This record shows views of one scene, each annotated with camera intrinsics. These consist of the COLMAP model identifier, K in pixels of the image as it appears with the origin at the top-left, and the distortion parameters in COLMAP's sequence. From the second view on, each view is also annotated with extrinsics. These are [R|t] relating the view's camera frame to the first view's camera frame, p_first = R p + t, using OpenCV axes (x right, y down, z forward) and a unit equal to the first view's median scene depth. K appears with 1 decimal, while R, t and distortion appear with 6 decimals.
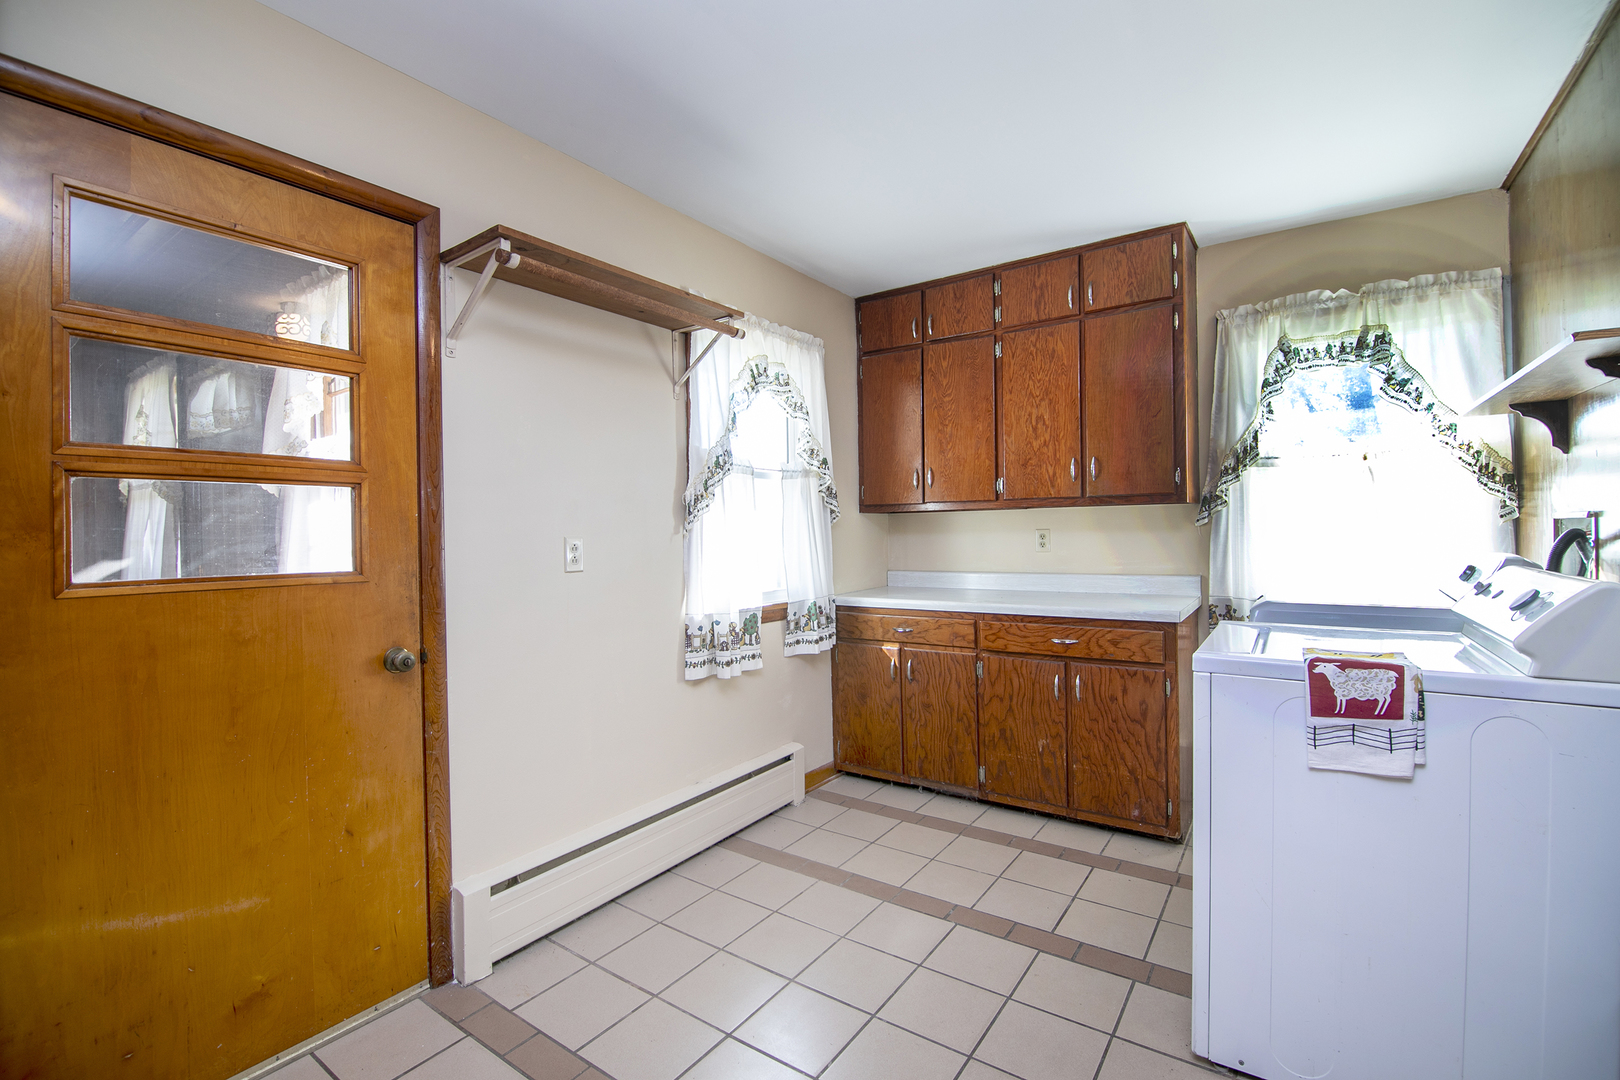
lens RADIAL K [[731.2, 0, 809.0], [0, 731.2, 526.7], [0, 0, 1]] dist [-0.008777, -0.000928]
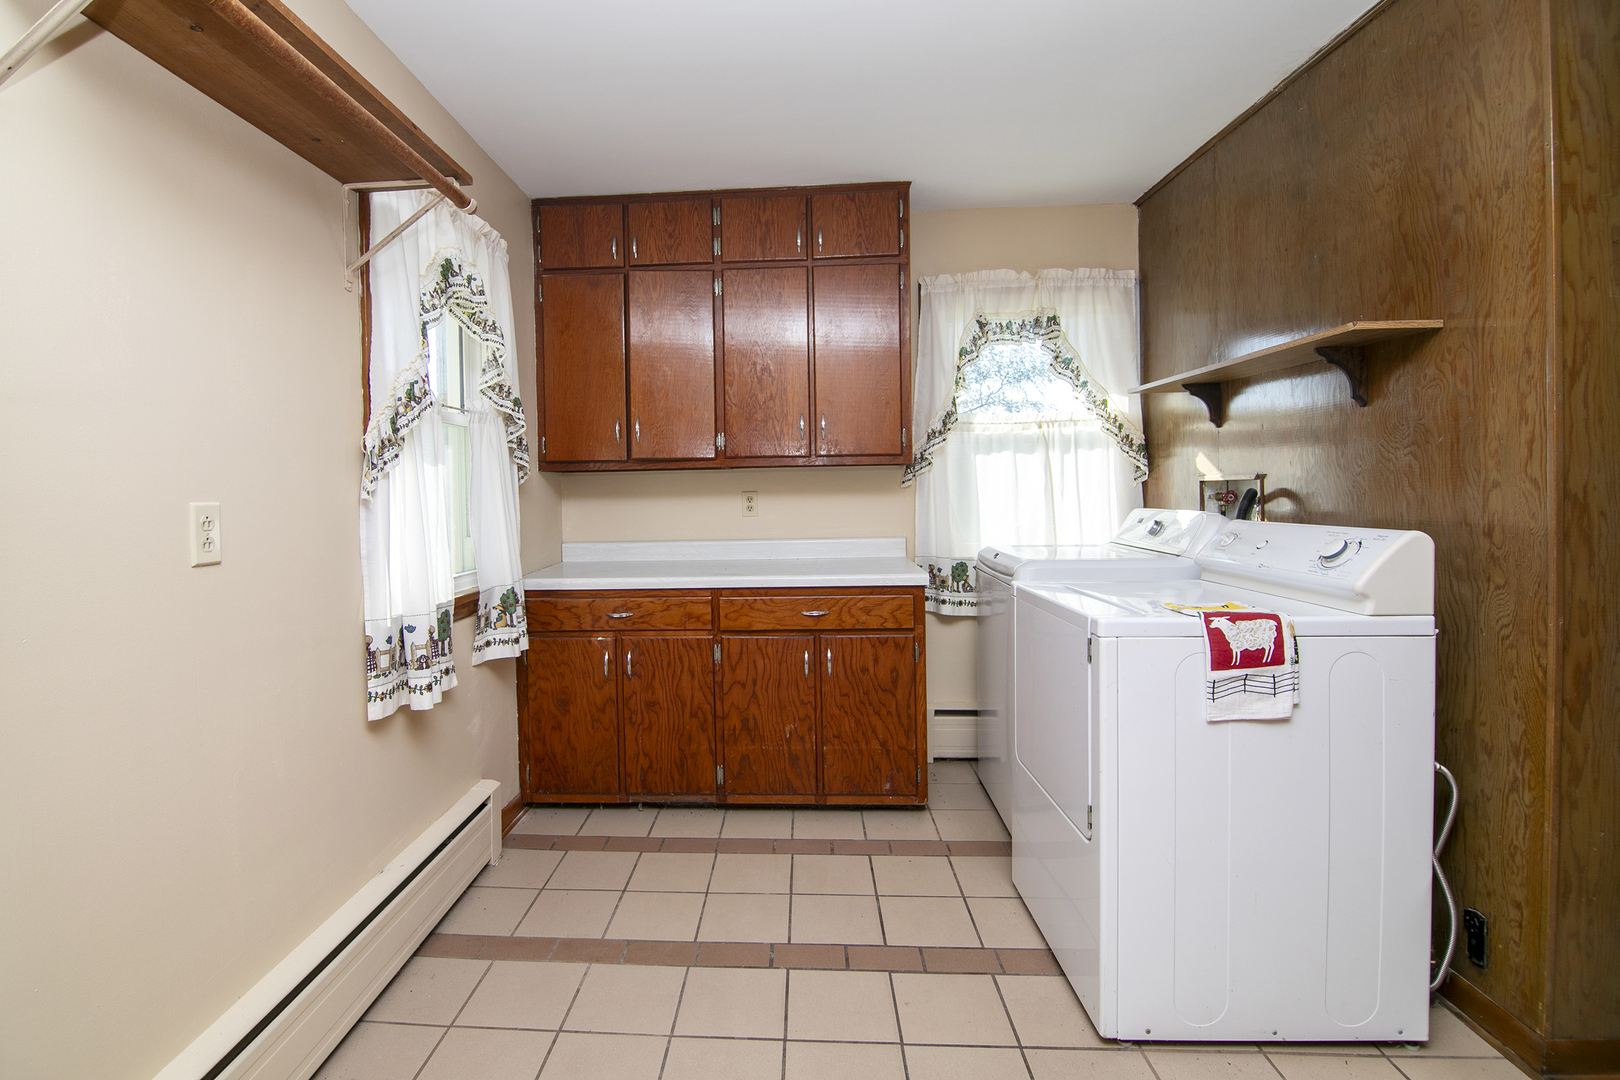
lens RADIAL K [[786.4, 0, 809.4], [0, 786.4, 492.2], [0, 0, 1]] dist [-0.001956, -0.000697]
pose [[0.852705, -0.002564, 0.522386, -0.169178], [0.001548, 0.999996, 0.002382, 0.002881], [-0.522390, -0.001222, 0.852706, 0.163474]]
